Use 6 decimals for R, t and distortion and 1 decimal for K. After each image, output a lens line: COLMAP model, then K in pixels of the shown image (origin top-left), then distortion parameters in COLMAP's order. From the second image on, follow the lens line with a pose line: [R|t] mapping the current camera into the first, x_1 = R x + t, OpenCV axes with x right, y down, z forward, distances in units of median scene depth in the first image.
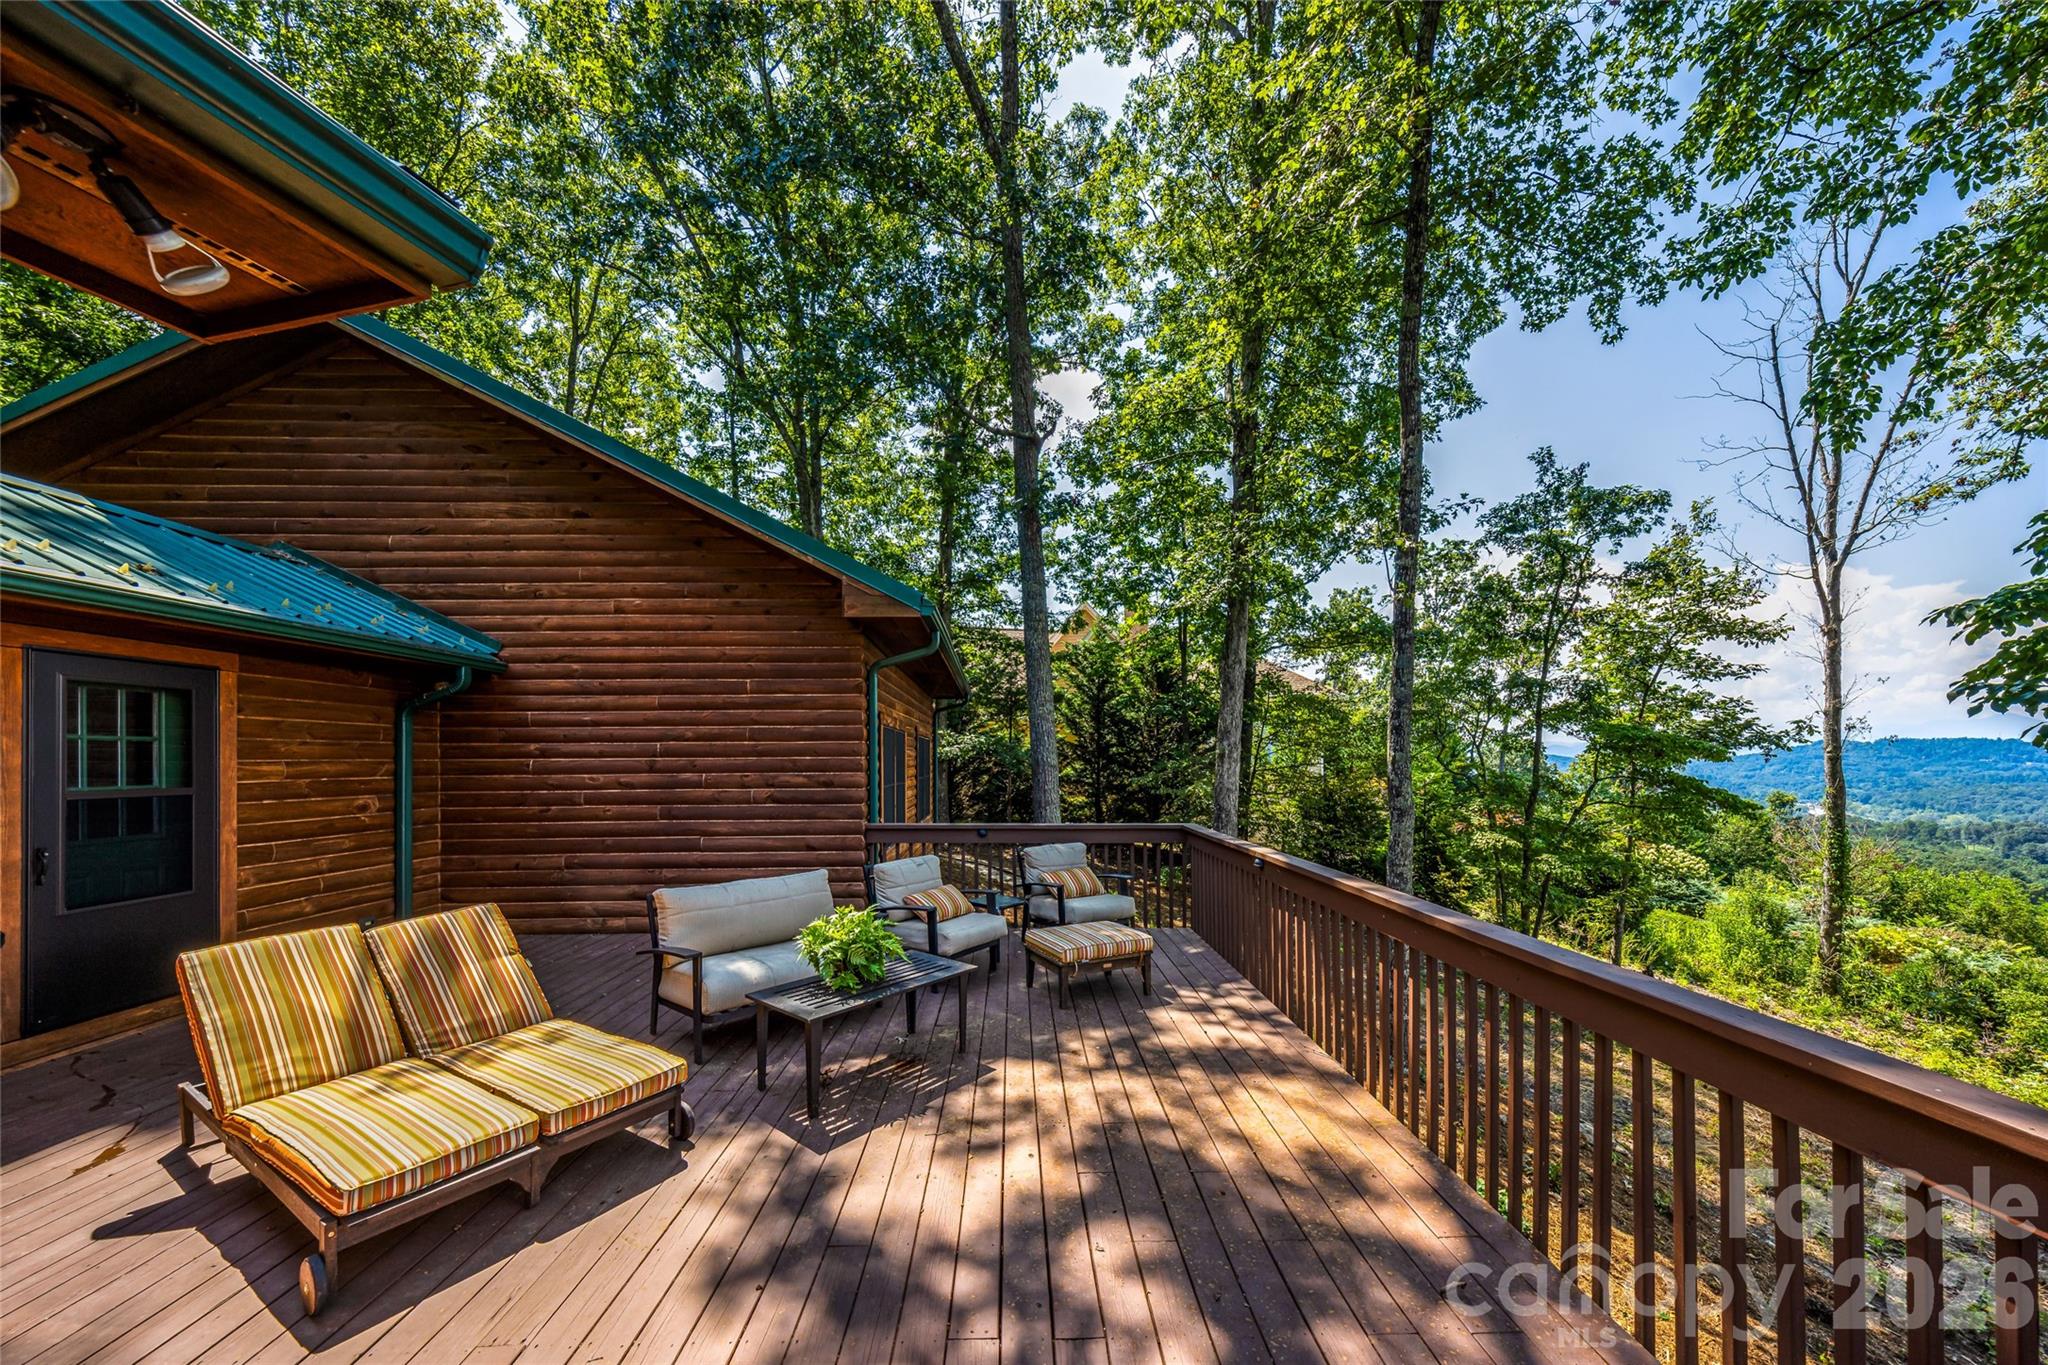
lens RADIAL K [[726.8, 0, 1023.6], [0, 726.8, 757.1], [0, 0, 1]] dist [-0.001548, 0.000210]
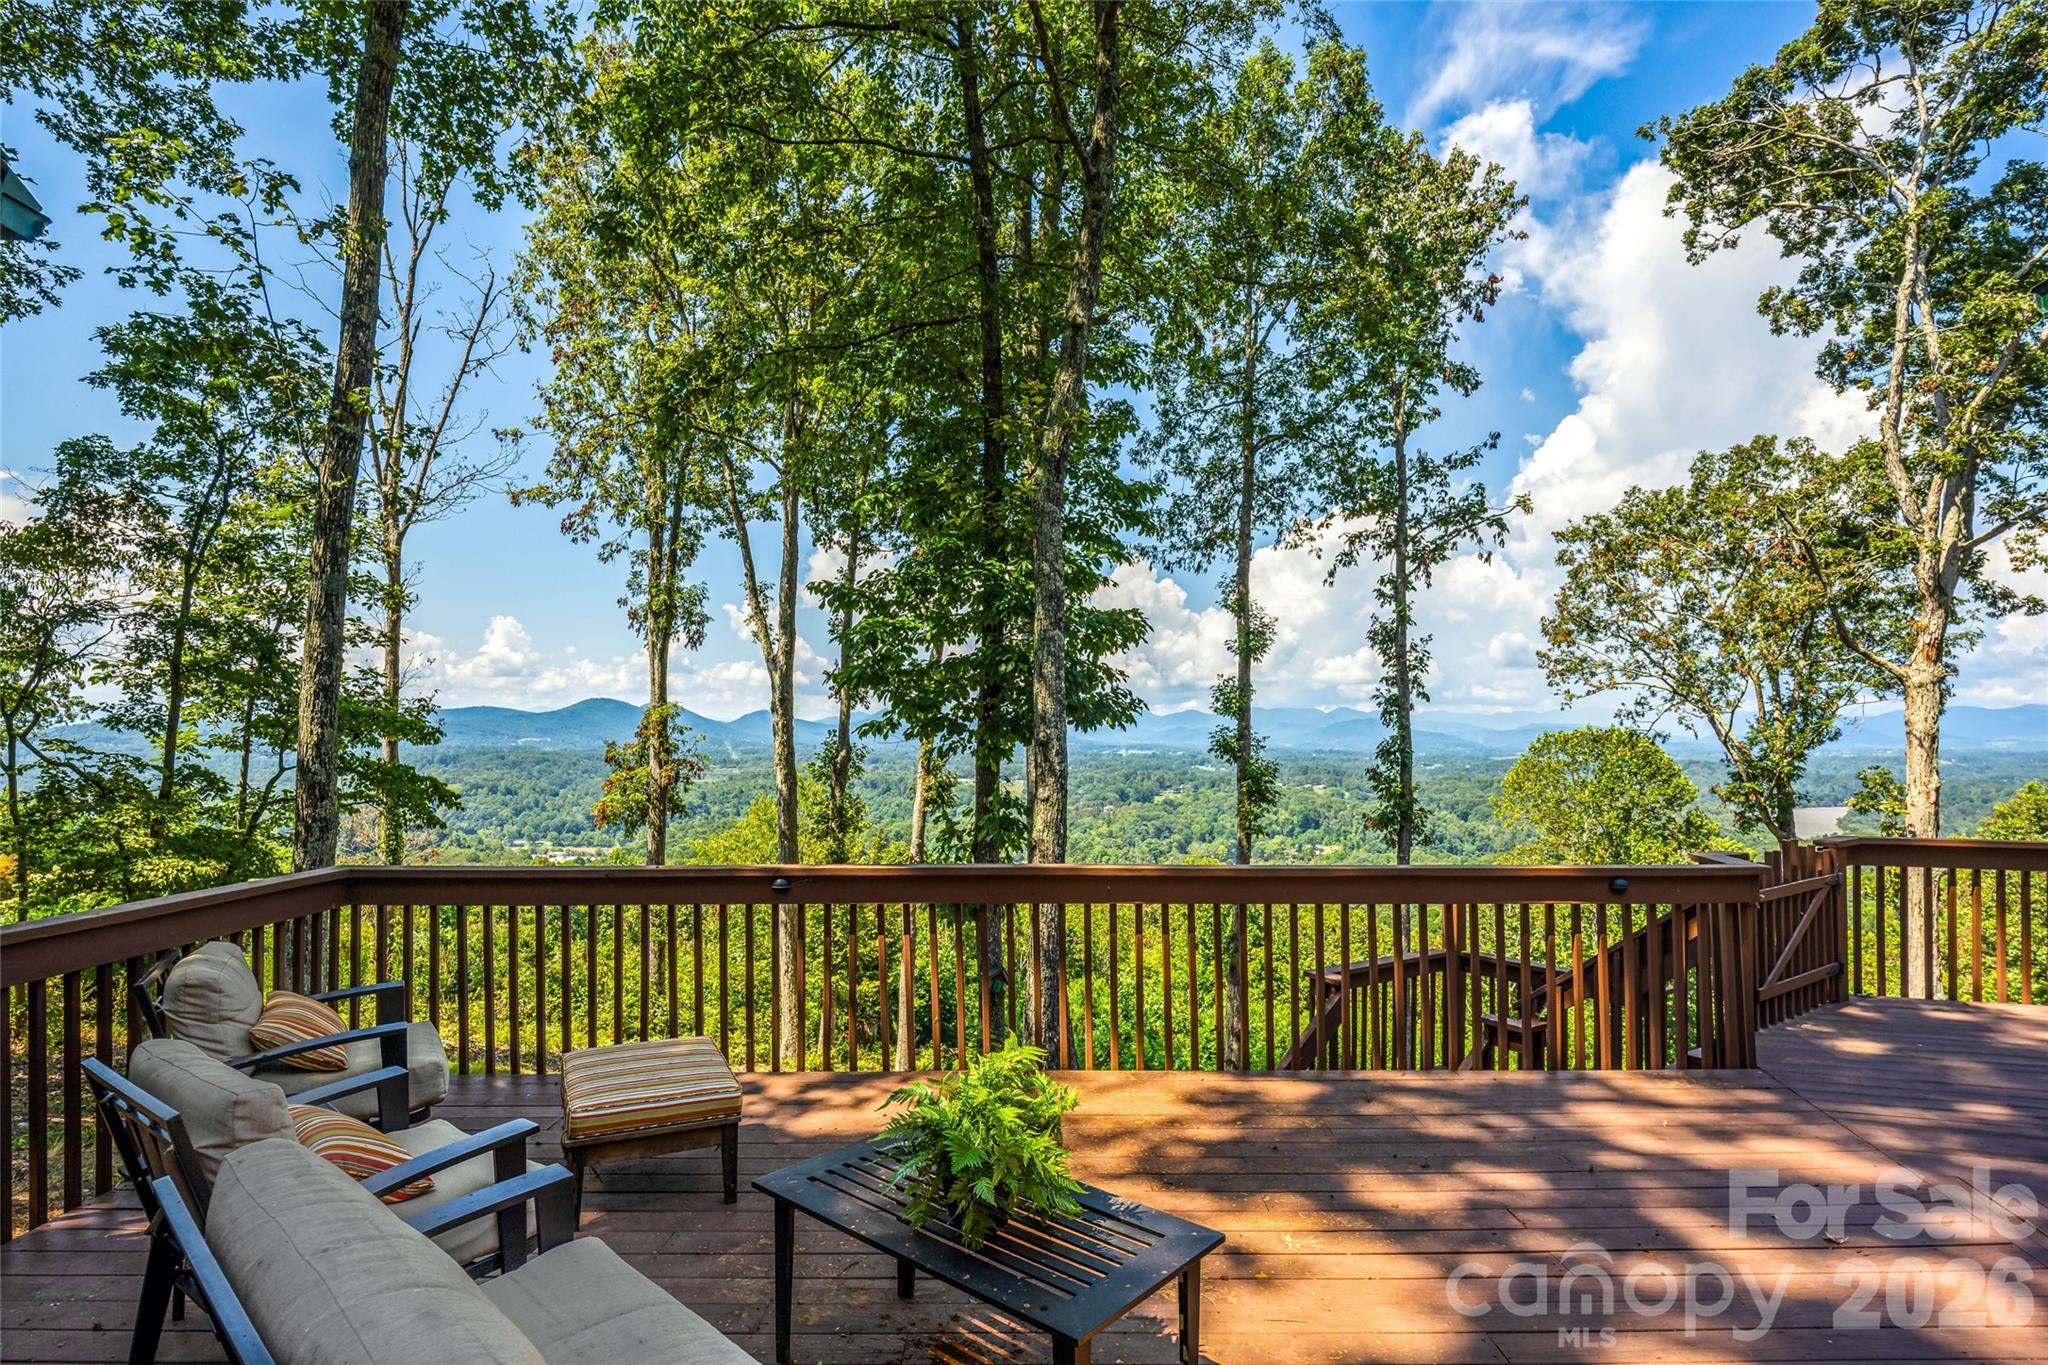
lens RADIAL K [[1012.5, 0, 1013.7], [0, 1012.5, 721.3], [0, 0, 1]] dist [0.014065, -0.001785]
pose [[0.003257, 0.025604, 0.999667, -0.211780], [-0.010620, 0.999617, -0.025569, 0.000654], [-0.999938, -0.010533, 0.003527, 0.229026]]
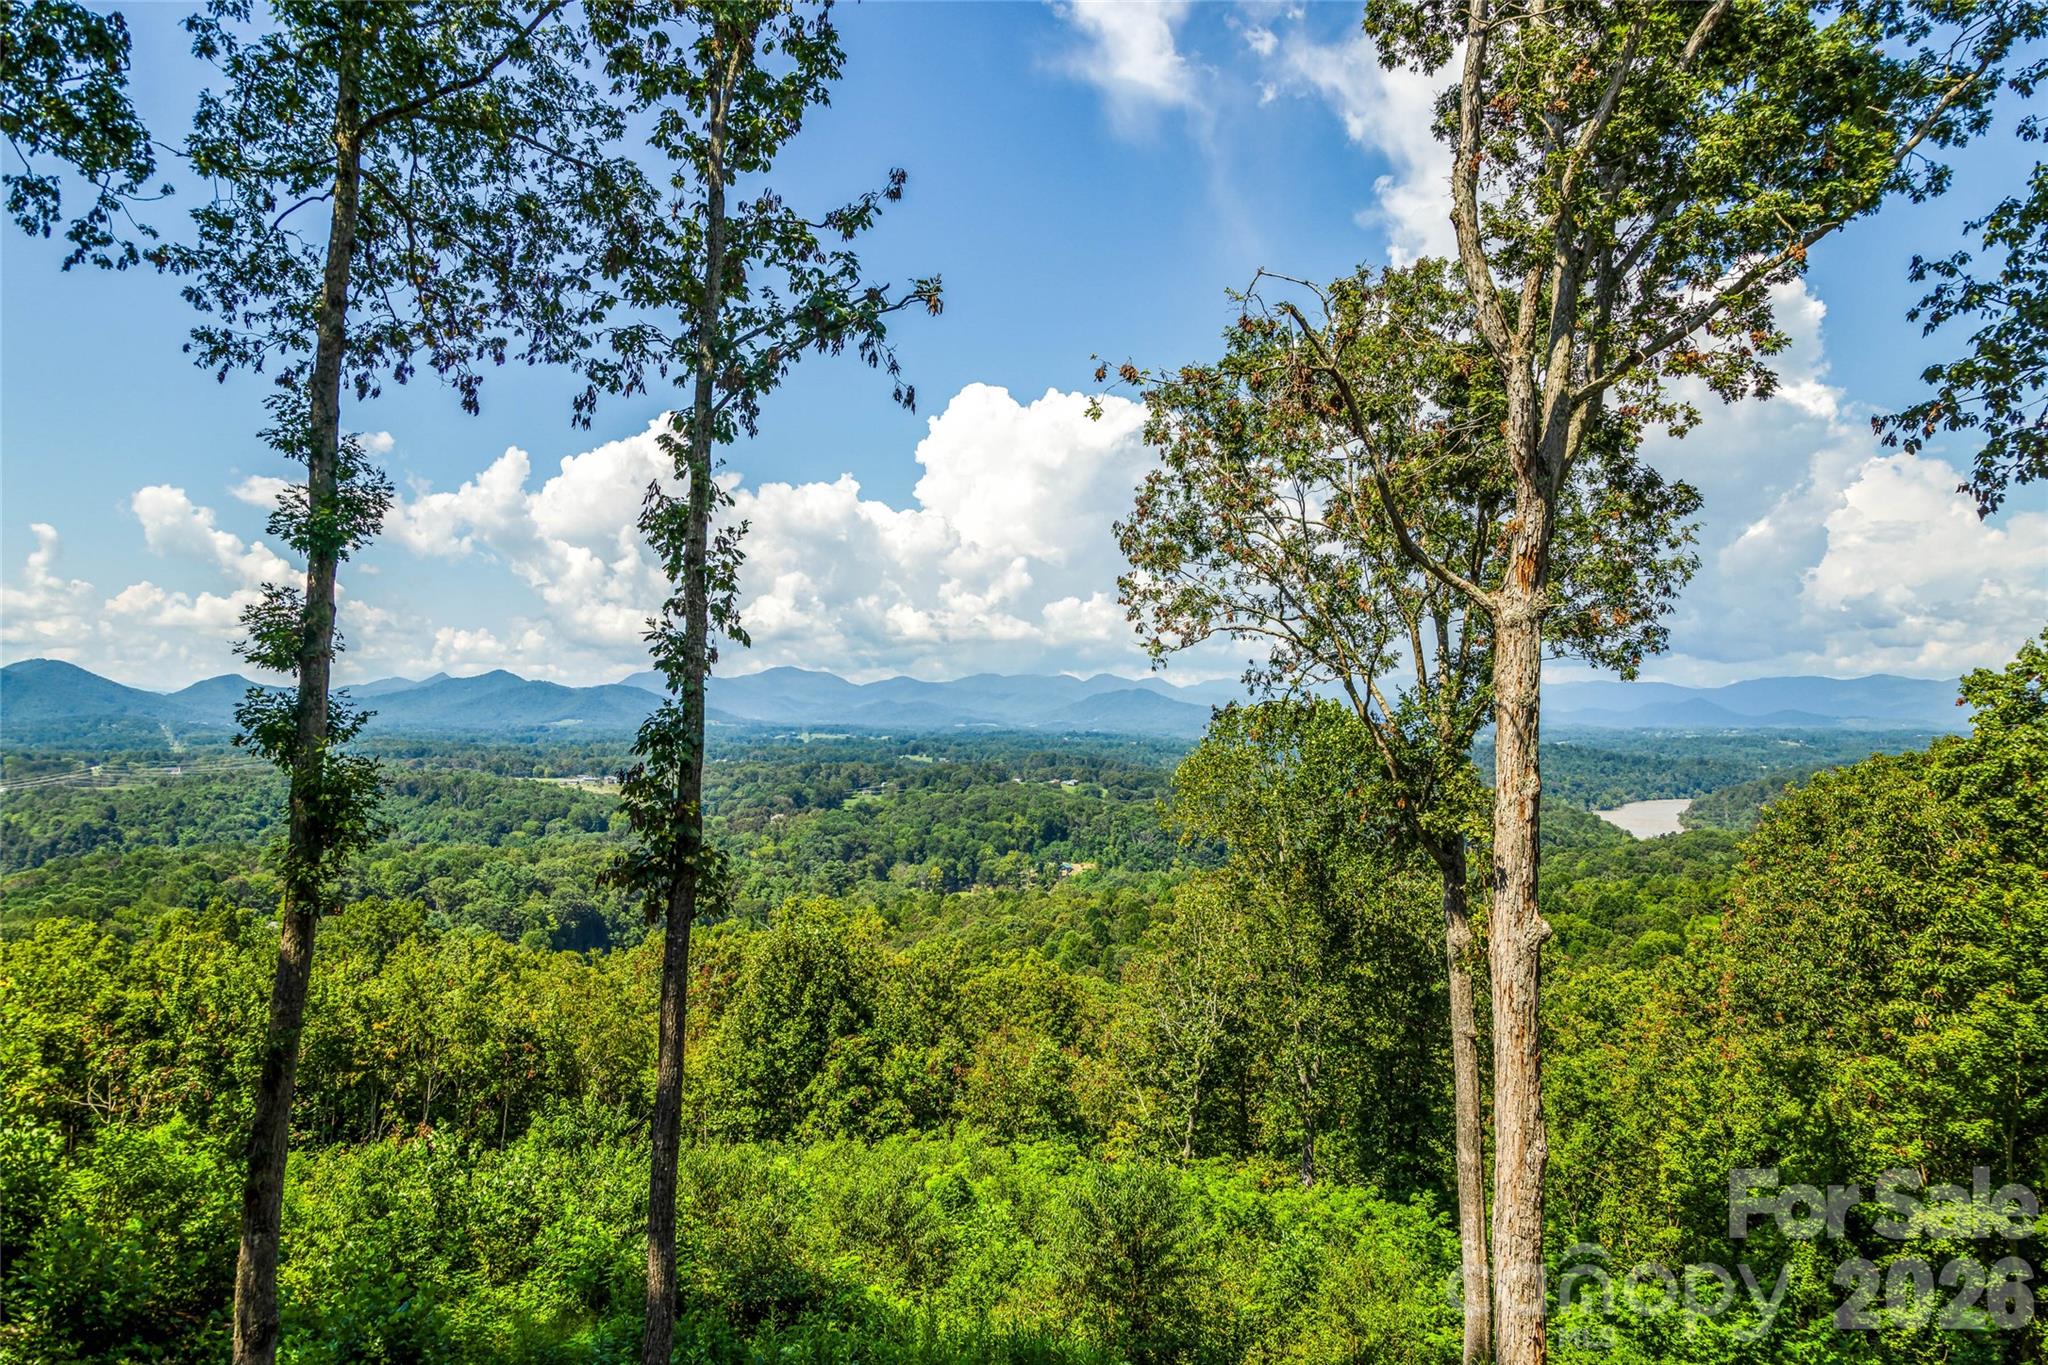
lens RADIAL K [[1443.6, 0, 979.5], [0, 1443.6, 681.0], [0, 0, 1]] dist [0.064777, 0.017870]
pose [[-0.225272, 0.033339, 0.973725, 0.118035], [-0.005842, 0.999350, -0.035568, -0.005107], [-0.974278, -0.013701, -0.224931, -0.301270]]
